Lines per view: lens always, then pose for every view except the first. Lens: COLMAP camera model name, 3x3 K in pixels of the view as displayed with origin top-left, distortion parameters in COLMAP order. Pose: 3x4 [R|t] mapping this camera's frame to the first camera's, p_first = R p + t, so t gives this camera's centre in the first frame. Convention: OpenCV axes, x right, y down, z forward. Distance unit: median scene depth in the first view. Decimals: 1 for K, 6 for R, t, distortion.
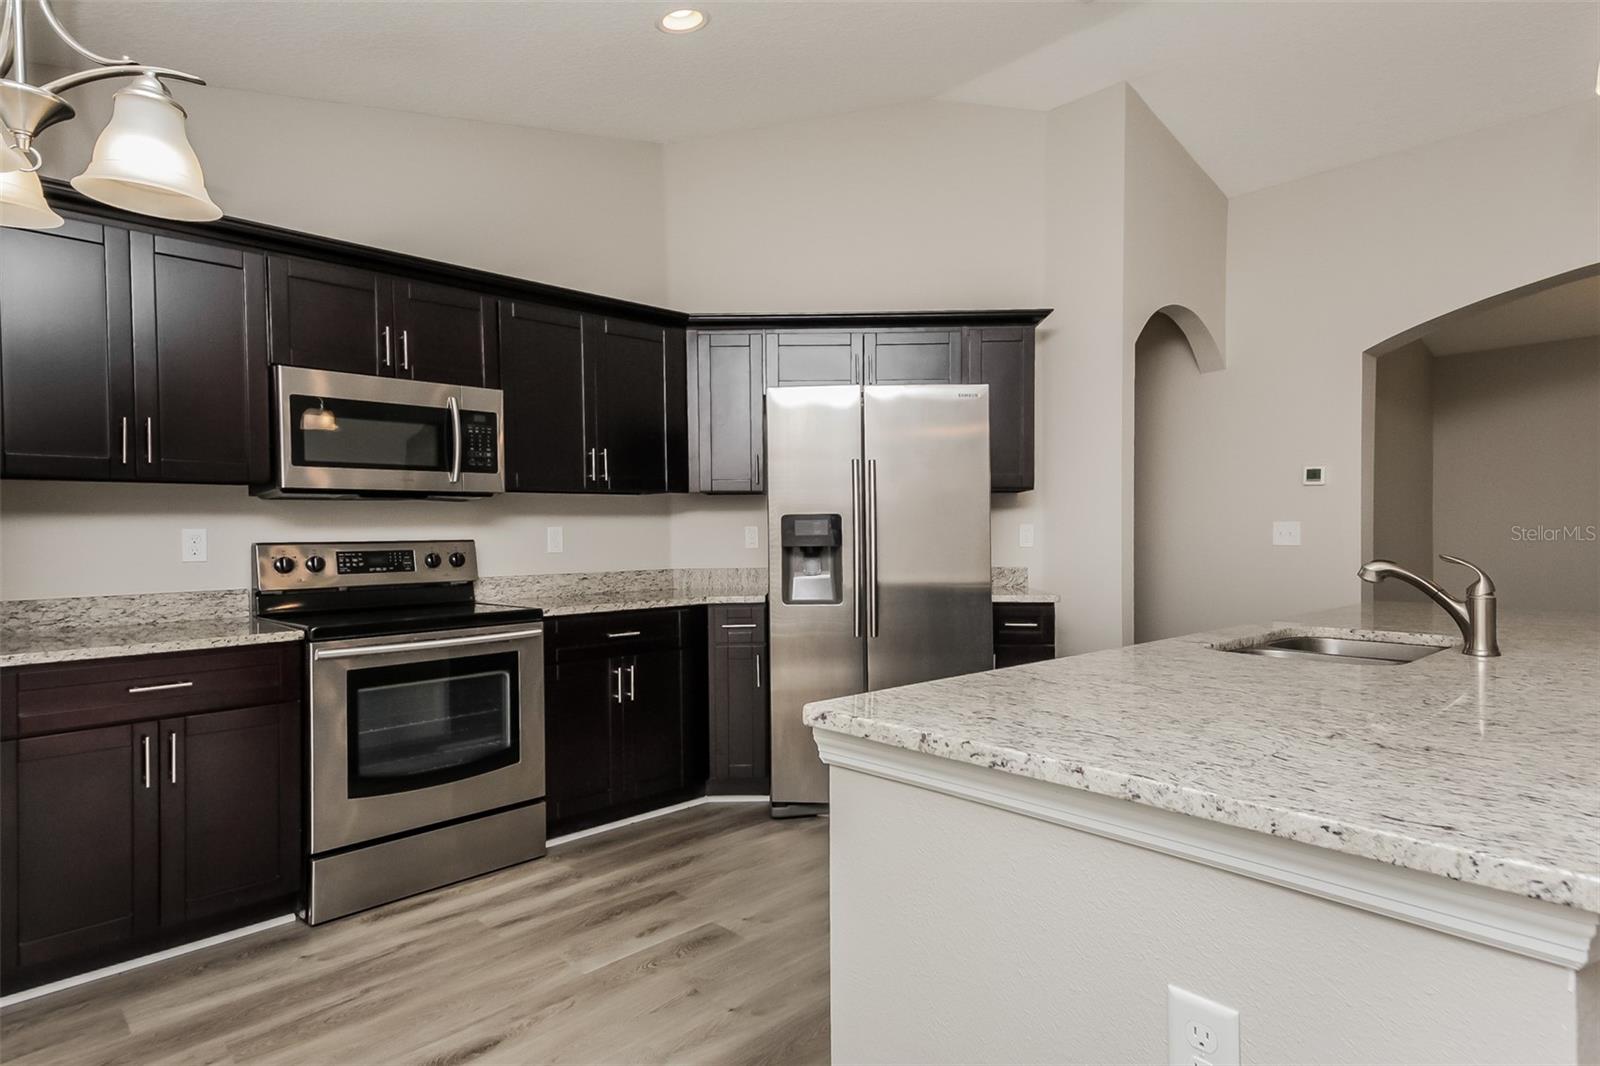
lens RADIAL K [[871.3, 0, 797.0], [0, 871.3, 548.4], [0, 0, 1]] dist [0.034351, 0.000984]
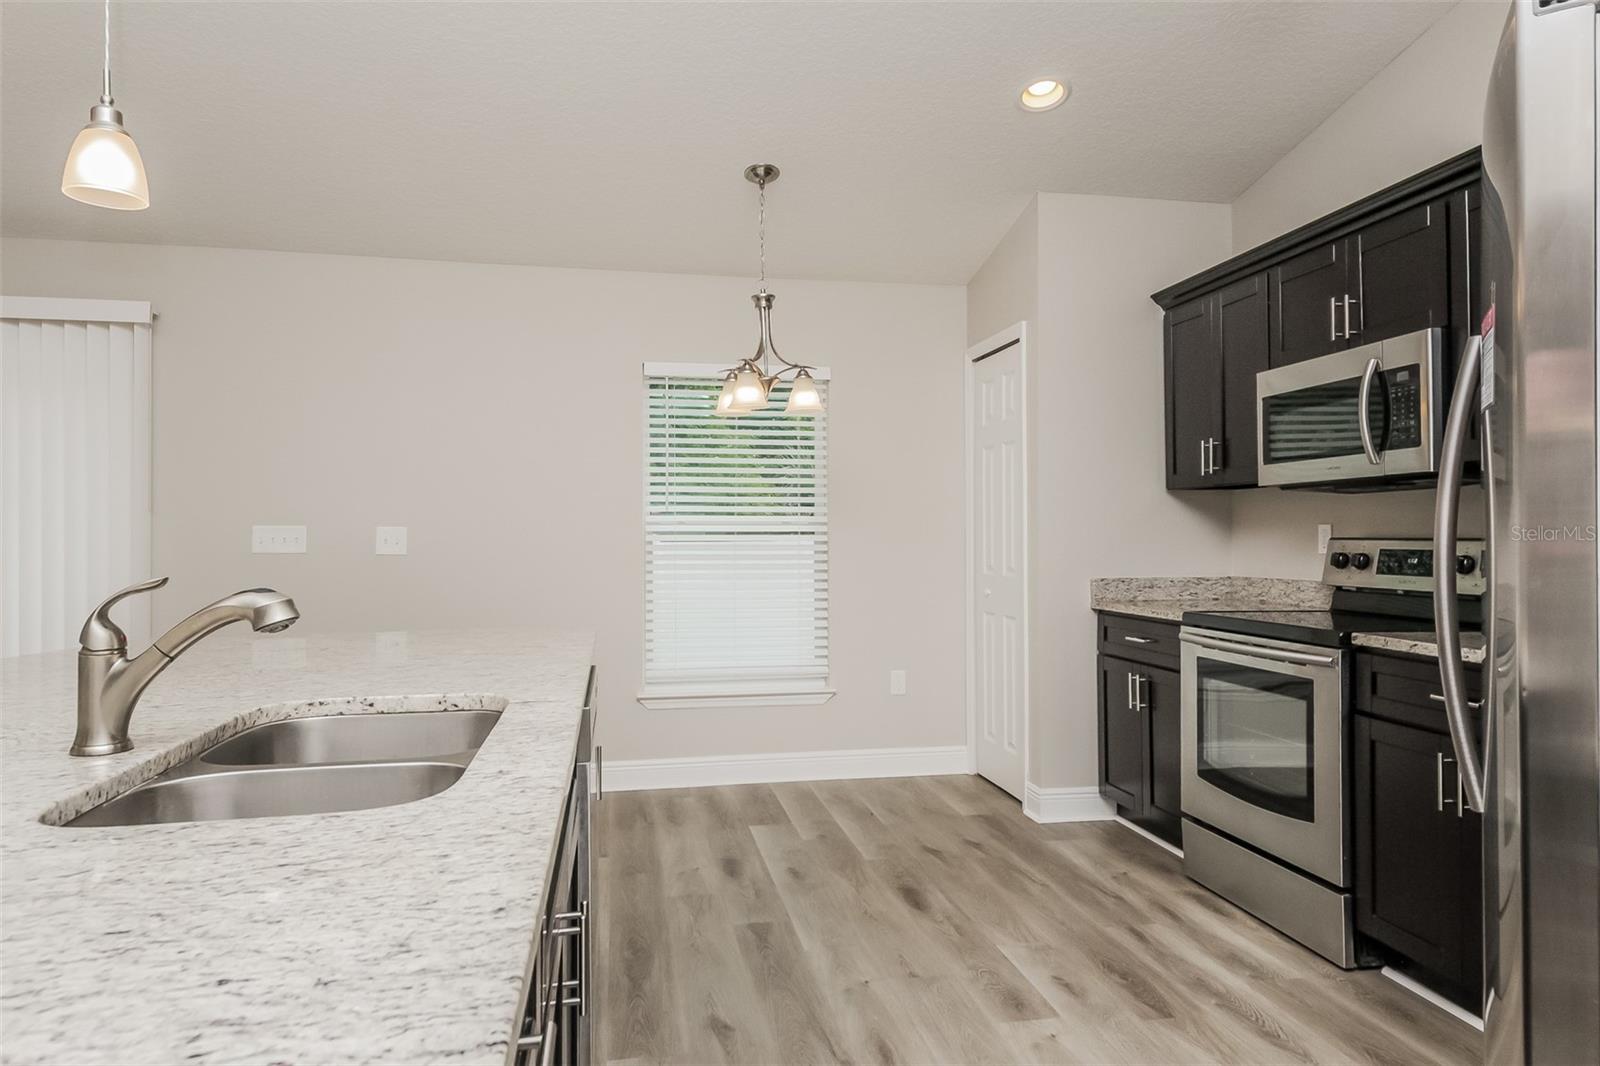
lens RADIAL K [[968.2, 0, 796.4], [0, 968.2, 519.3], [0, 0, 1]] dist [0.005613, -0.000036]
pose [[-0.550830, -0.003442, -0.834610, 0.739452], [-0.007450, 0.999972, 0.000794, -0.026449], [0.834584, 0.006655, -0.550840, 1.221021]]
